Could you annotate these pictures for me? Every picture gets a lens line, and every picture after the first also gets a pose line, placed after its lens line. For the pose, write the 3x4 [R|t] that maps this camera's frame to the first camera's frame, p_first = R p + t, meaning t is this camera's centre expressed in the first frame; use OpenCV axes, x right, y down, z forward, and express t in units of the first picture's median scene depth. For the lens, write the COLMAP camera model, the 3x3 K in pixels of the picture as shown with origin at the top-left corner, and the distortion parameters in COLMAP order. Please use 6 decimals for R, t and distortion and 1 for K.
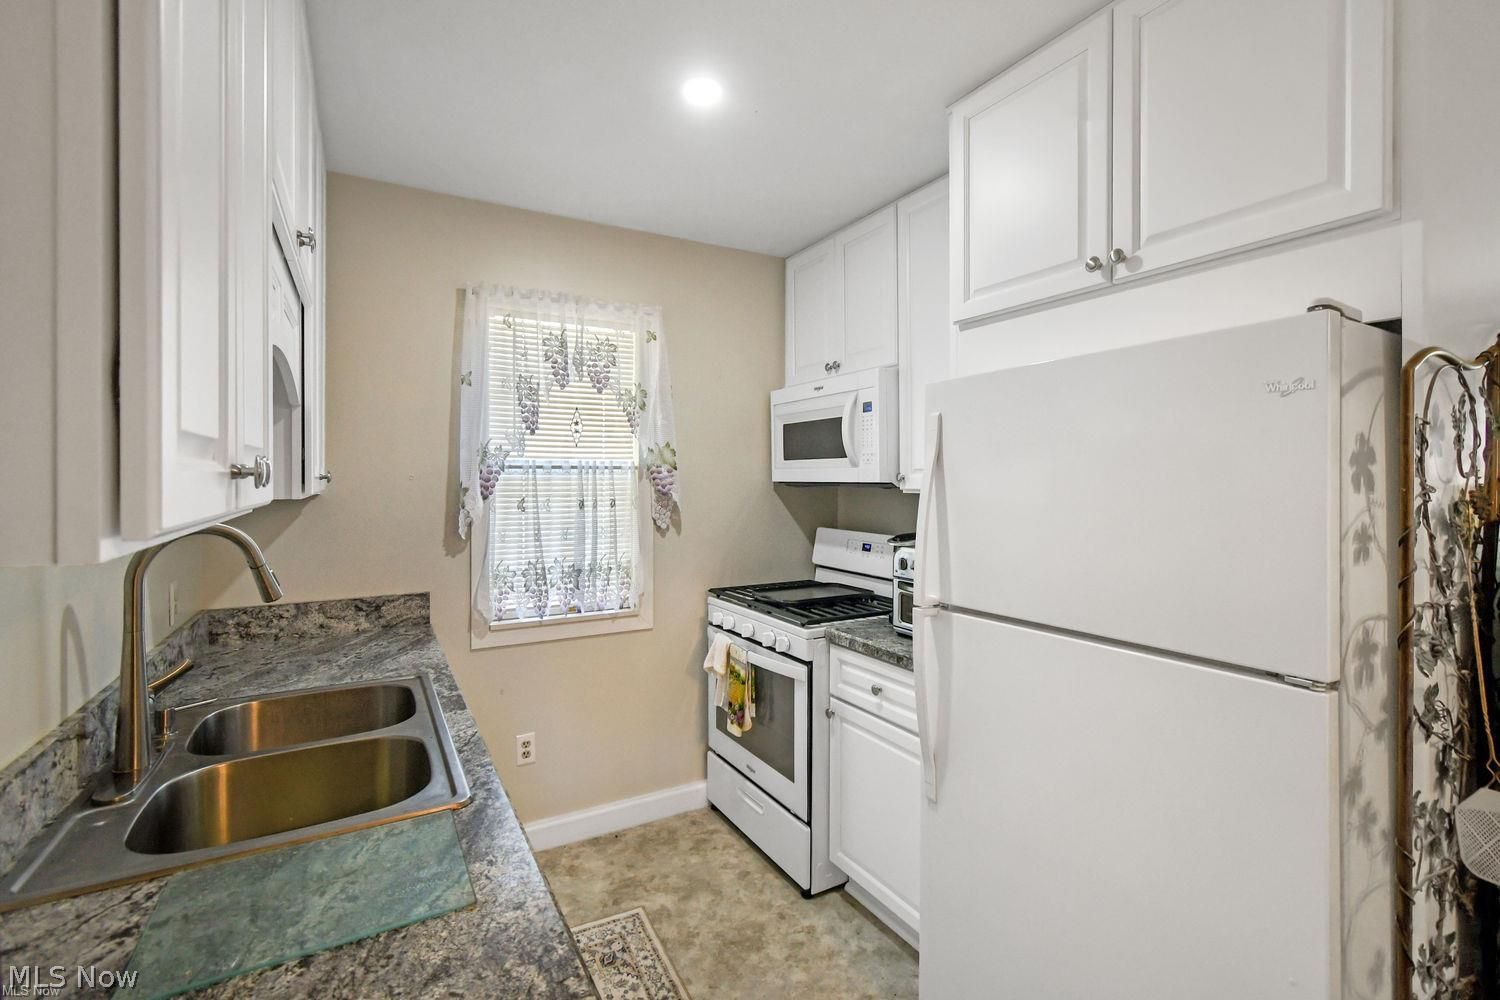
lens RADIAL K [[672.5, 0, 748.4], [0, 672.5, 476.9], [0, 0, 1]] dist [-0.000324, 0.000145]
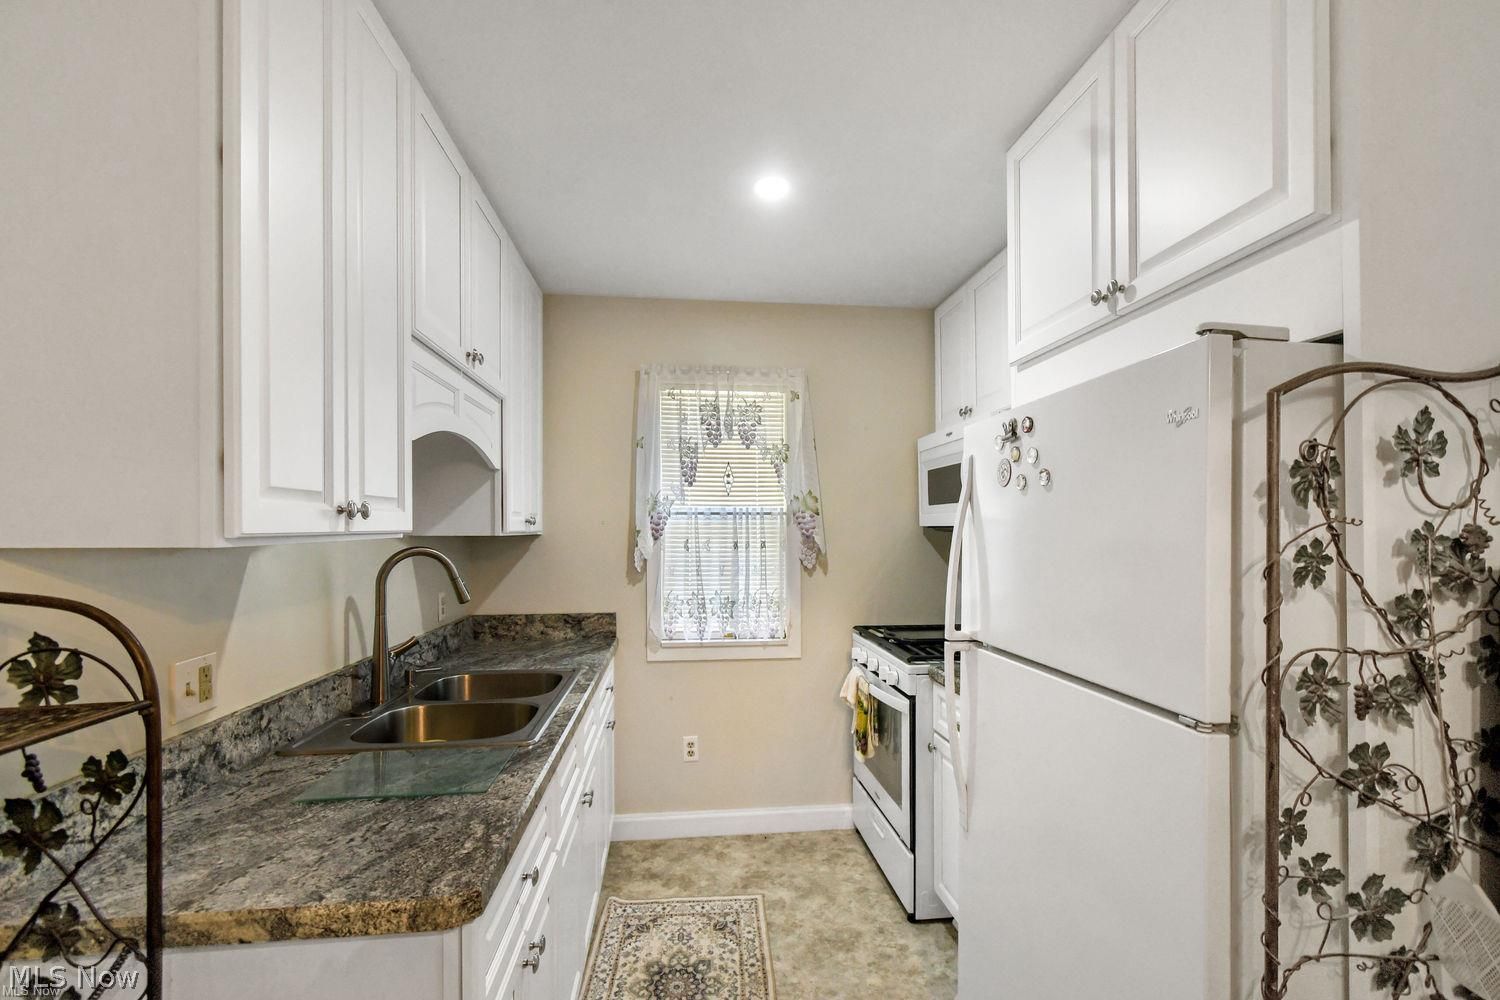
lens RADIAL K [[666.0, 0, 751.6], [0, 666.0, 525.8], [0, 0, 1]] dist [0.000101, 0.000043]
pose [[0.918649, -0.000793, -0.395073, 0.251302], [-0.000257, 0.999997, -0.002605, 0.011026], [0.395074, 0.002495, 0.918646, -0.050236]]
